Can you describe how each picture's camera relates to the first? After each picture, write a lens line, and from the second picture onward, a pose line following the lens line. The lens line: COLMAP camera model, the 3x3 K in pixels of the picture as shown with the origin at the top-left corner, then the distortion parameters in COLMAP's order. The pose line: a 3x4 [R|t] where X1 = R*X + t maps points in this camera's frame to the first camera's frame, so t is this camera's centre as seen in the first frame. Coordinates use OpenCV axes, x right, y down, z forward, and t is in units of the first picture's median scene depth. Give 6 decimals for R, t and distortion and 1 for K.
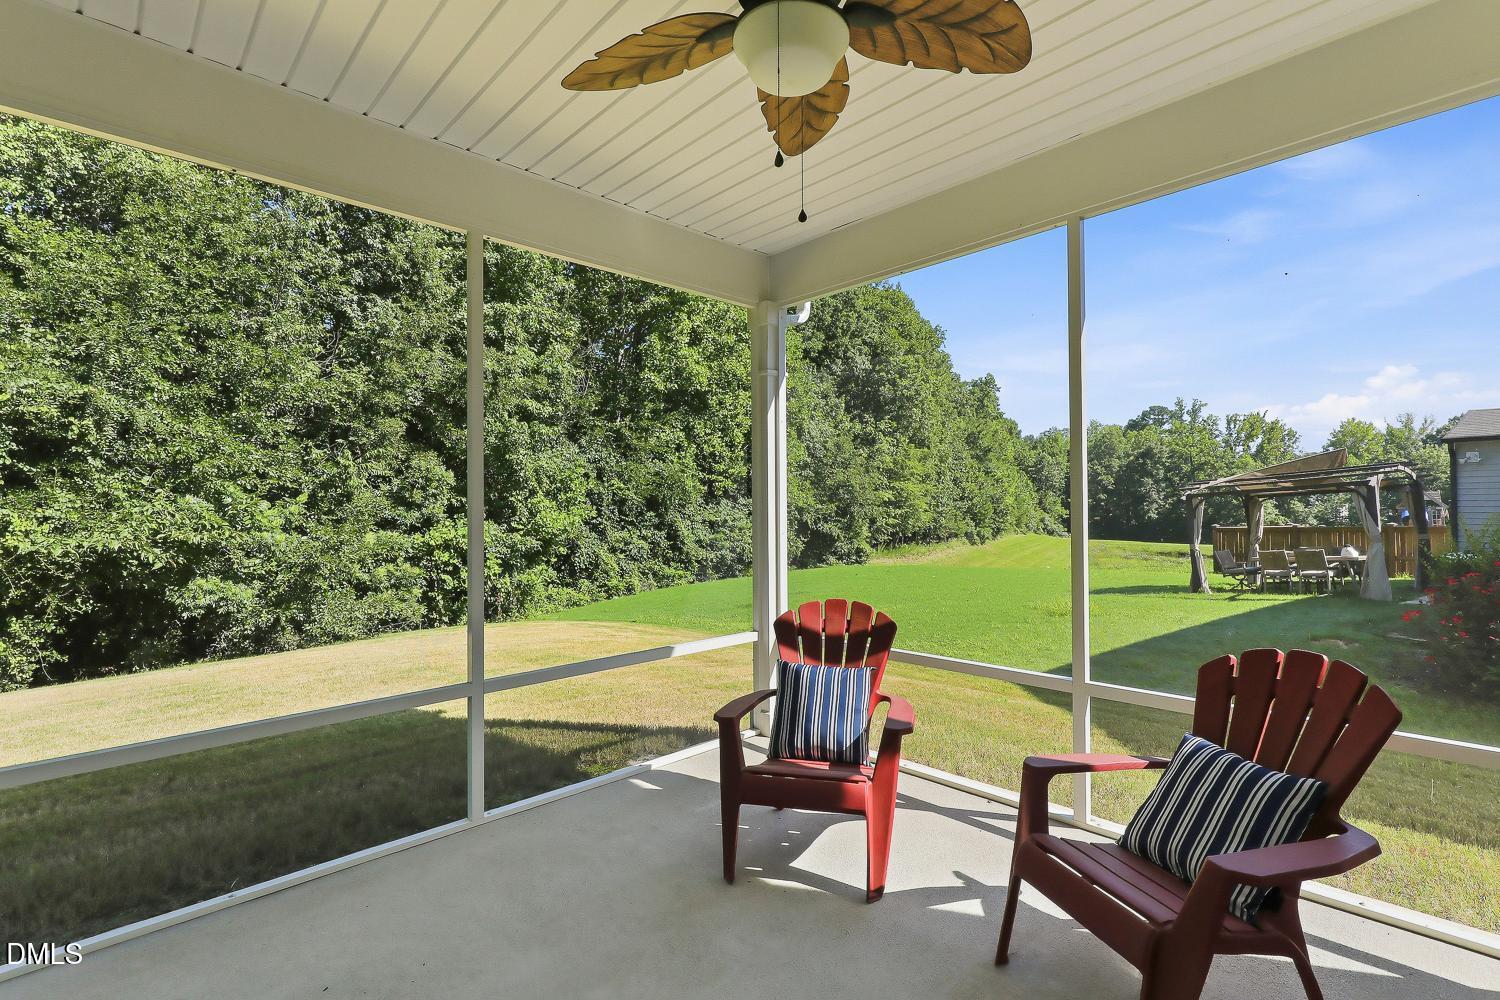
lens RADIAL K [[687.8, 0, 758.0], [0, 687.8, 503.0], [0, 0, 1]] dist [0.004827, 0.000838]
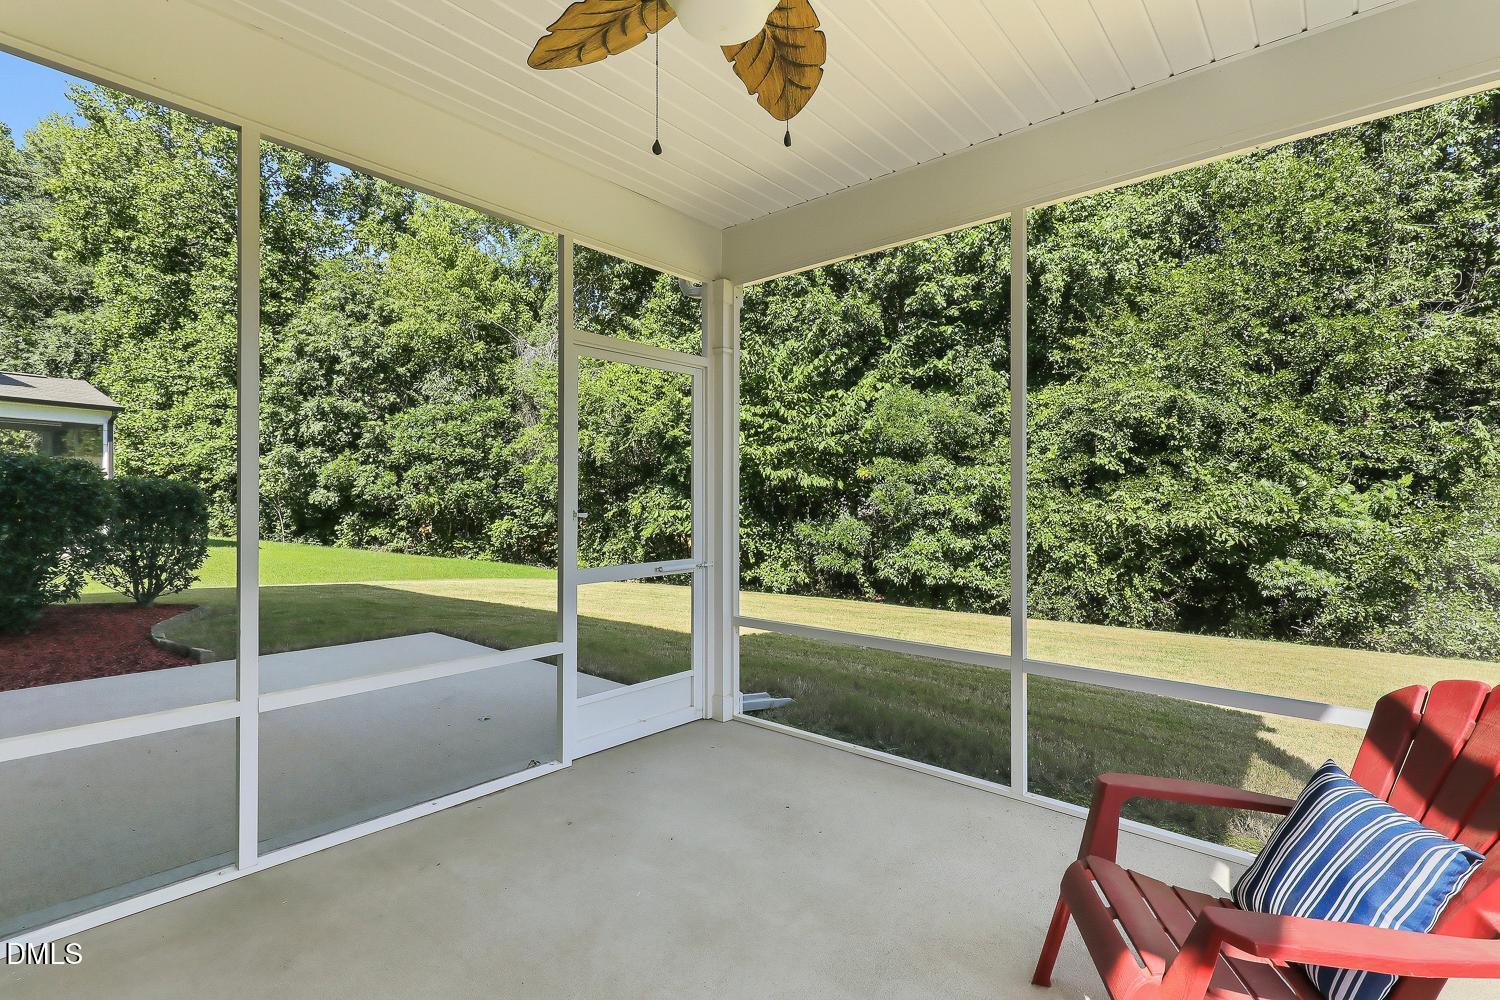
lens RADIAL K [[687.8, 0, 756.7], [0, 687.8, 497.4], [0, 0, 1]] dist [0.004827, 0.000838]
pose [[0.110639, 0.011878, -0.993790, 0.129119], [0.002156, 0.999923, 0.012191, 0.002170], [0.993858, -0.003491, 0.110605, 0.117167]]
